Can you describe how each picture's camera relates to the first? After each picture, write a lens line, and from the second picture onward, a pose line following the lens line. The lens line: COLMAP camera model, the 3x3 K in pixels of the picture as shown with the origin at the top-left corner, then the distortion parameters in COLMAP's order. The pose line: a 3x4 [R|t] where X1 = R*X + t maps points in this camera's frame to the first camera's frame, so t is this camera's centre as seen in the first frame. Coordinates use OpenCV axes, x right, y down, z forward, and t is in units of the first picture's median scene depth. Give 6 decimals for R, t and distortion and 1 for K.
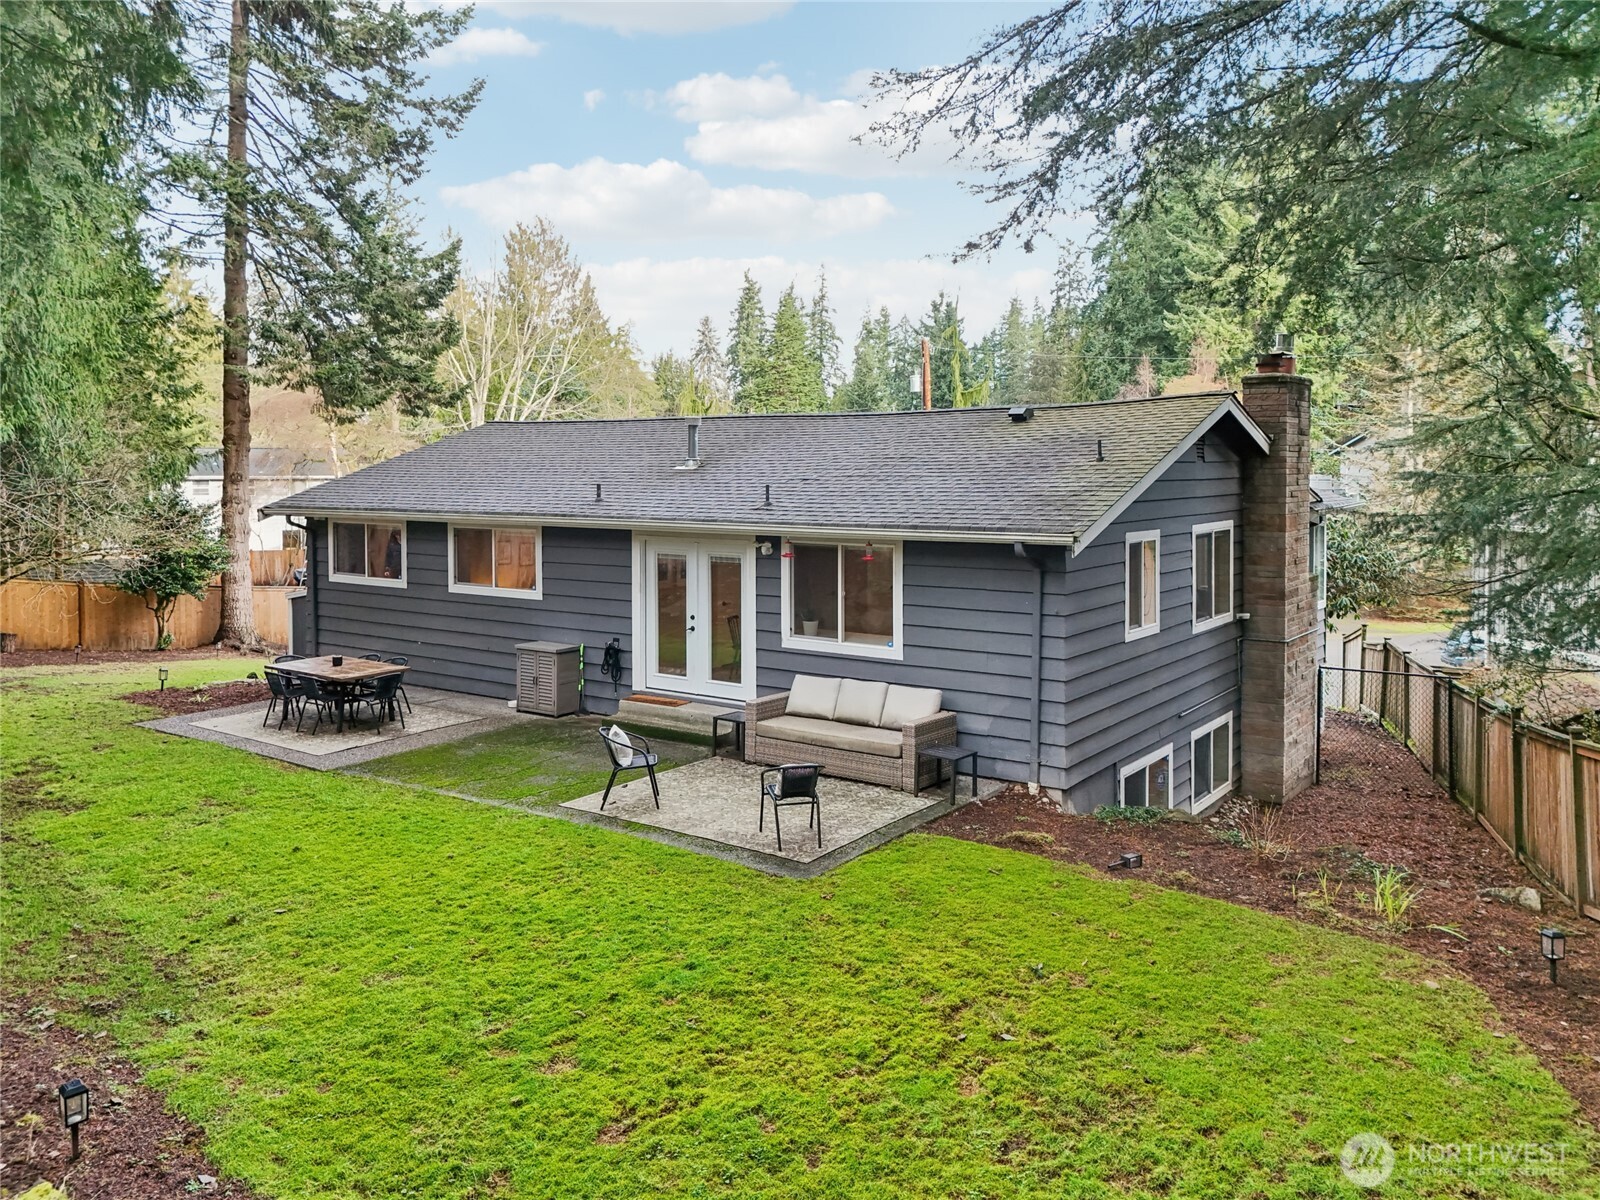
lens RADIAL K [[1147.3, 0, 800.0], [0, 1147.3, 600.0], [0, 0, 1]] dist [0.075792, -0.065855]
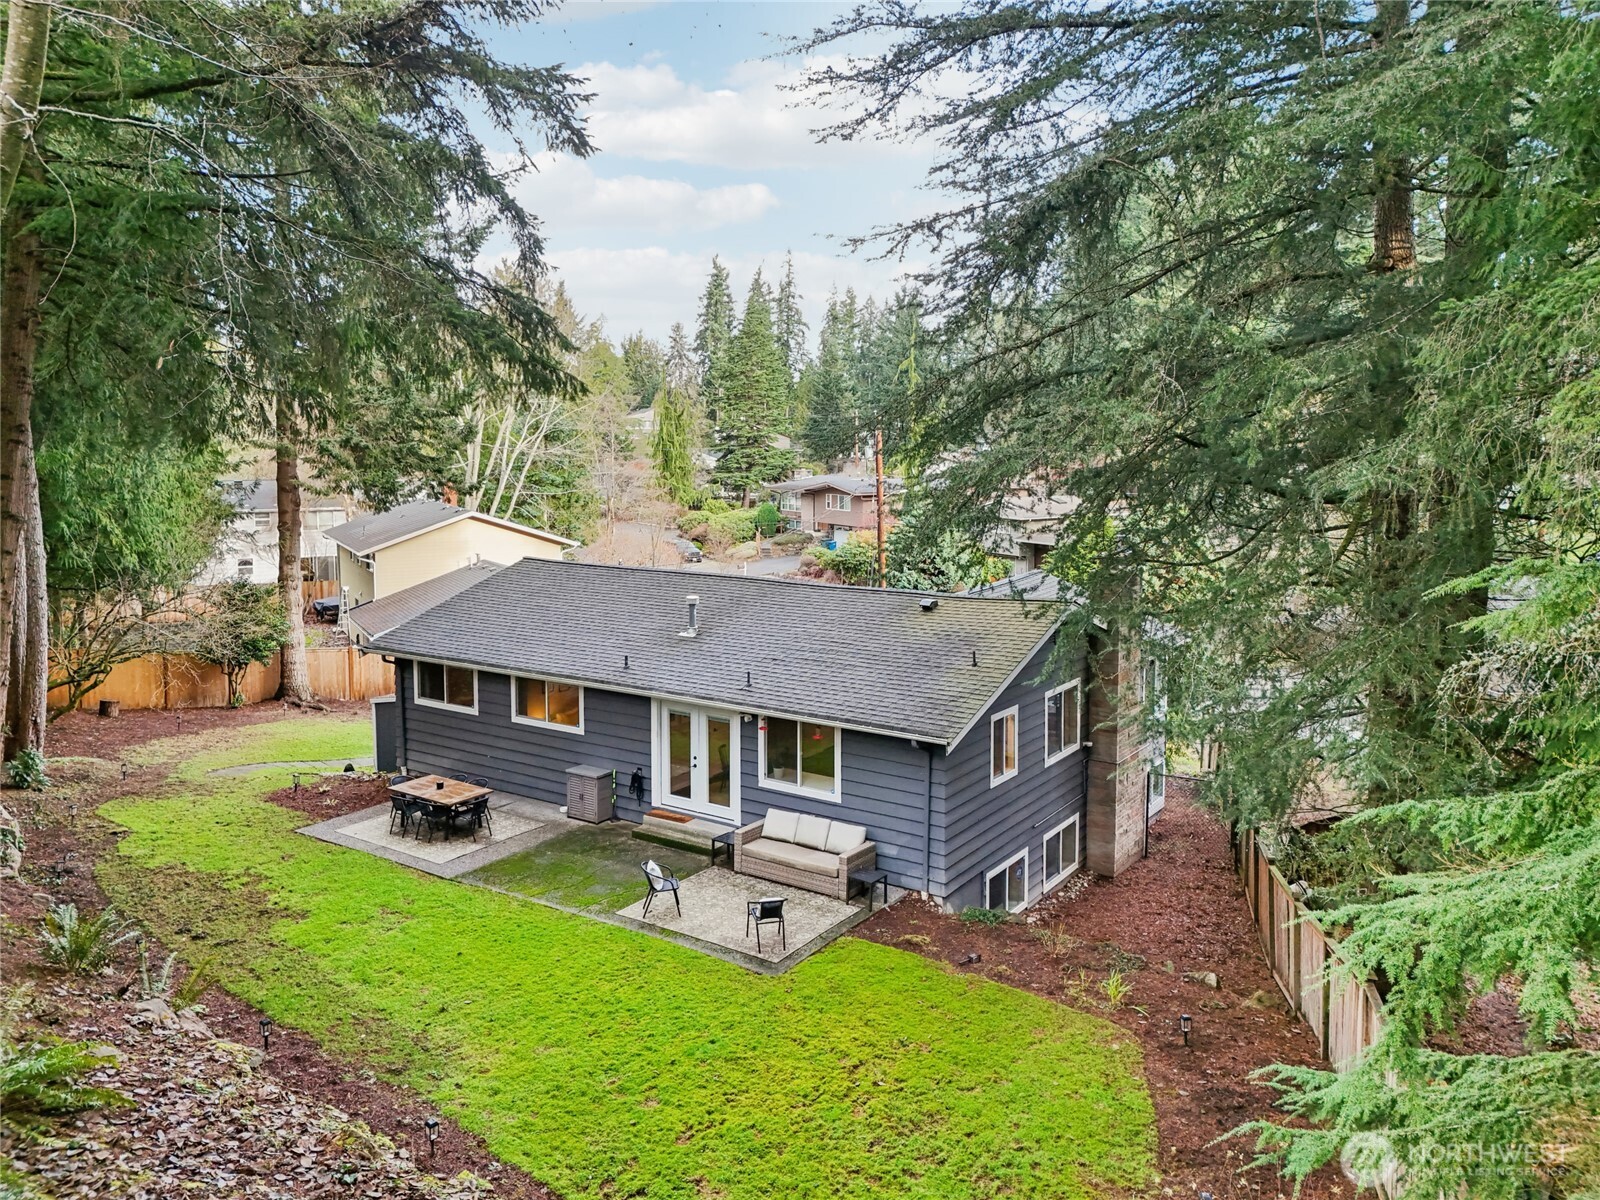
lens RADIAL K [[1180.1, 0, 792.8], [0, 1180.1, 603.5], [0, 0, 1]] dist [0.082814, -0.082315]
pose [[0.999759, -0.001148, 0.021935, -0.005575], [-0.000040, 0.998538, 0.054058, -0.287448], [-0.021965, -0.054046, 0.998297, -0.508500]]
